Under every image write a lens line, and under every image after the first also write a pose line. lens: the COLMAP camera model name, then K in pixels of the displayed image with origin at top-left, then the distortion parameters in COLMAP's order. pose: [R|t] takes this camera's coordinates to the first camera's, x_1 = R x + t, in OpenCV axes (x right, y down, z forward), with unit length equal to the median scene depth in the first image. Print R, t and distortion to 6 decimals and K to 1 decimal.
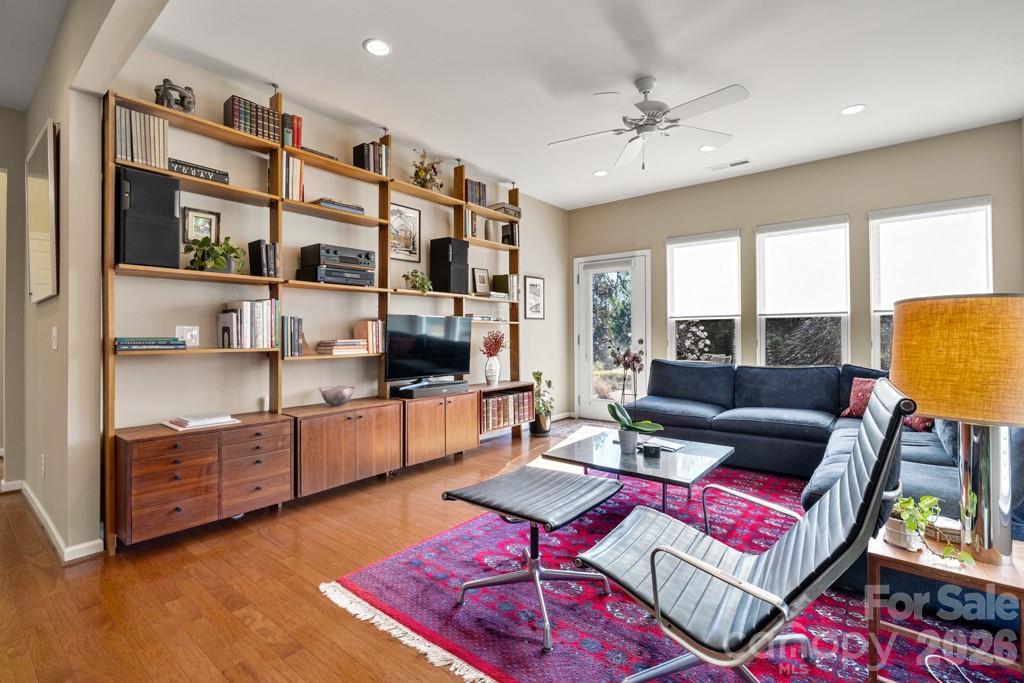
lens RADIAL K [[463.3, 0, 514.0], [0, 463.3, 326.5], [0, 0, 1]] dist [-0.000422, 0.000028]
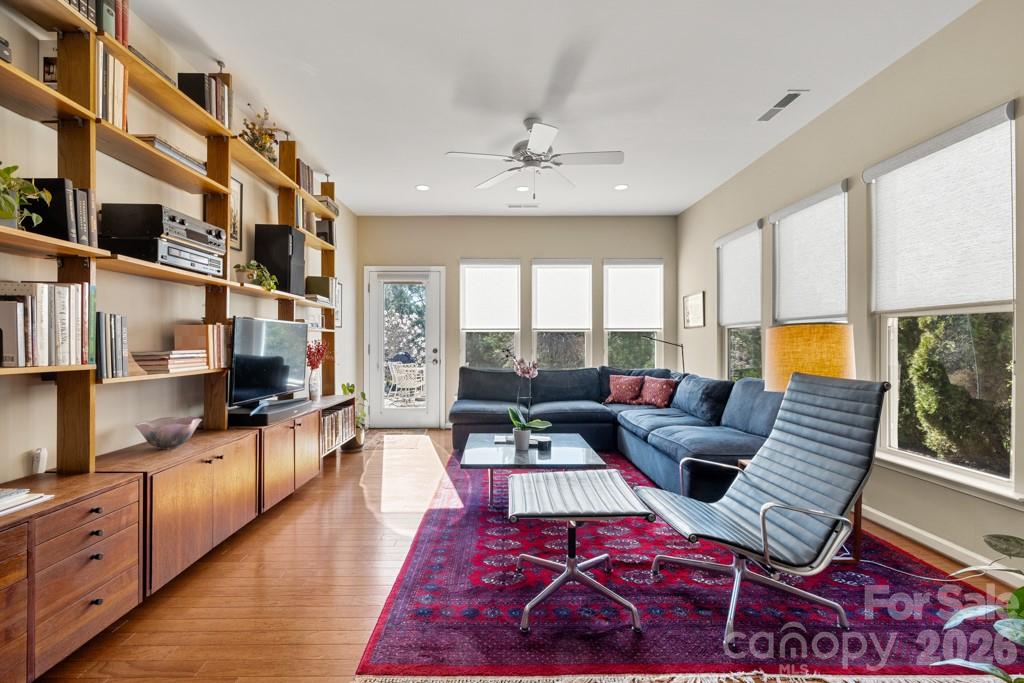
lens RADIAL K [[430.0, 0, 512.0], [0, 430.0, 341.5], [0, 0, 1]] dist [0.000678, 0.000292]
pose [[0.776035, 0.006475, 0.630657, -0.371755], [-0.012541, 0.999908, 0.005166, 0.005791], [-0.630565, -0.011918, 0.776045, 0.185186]]
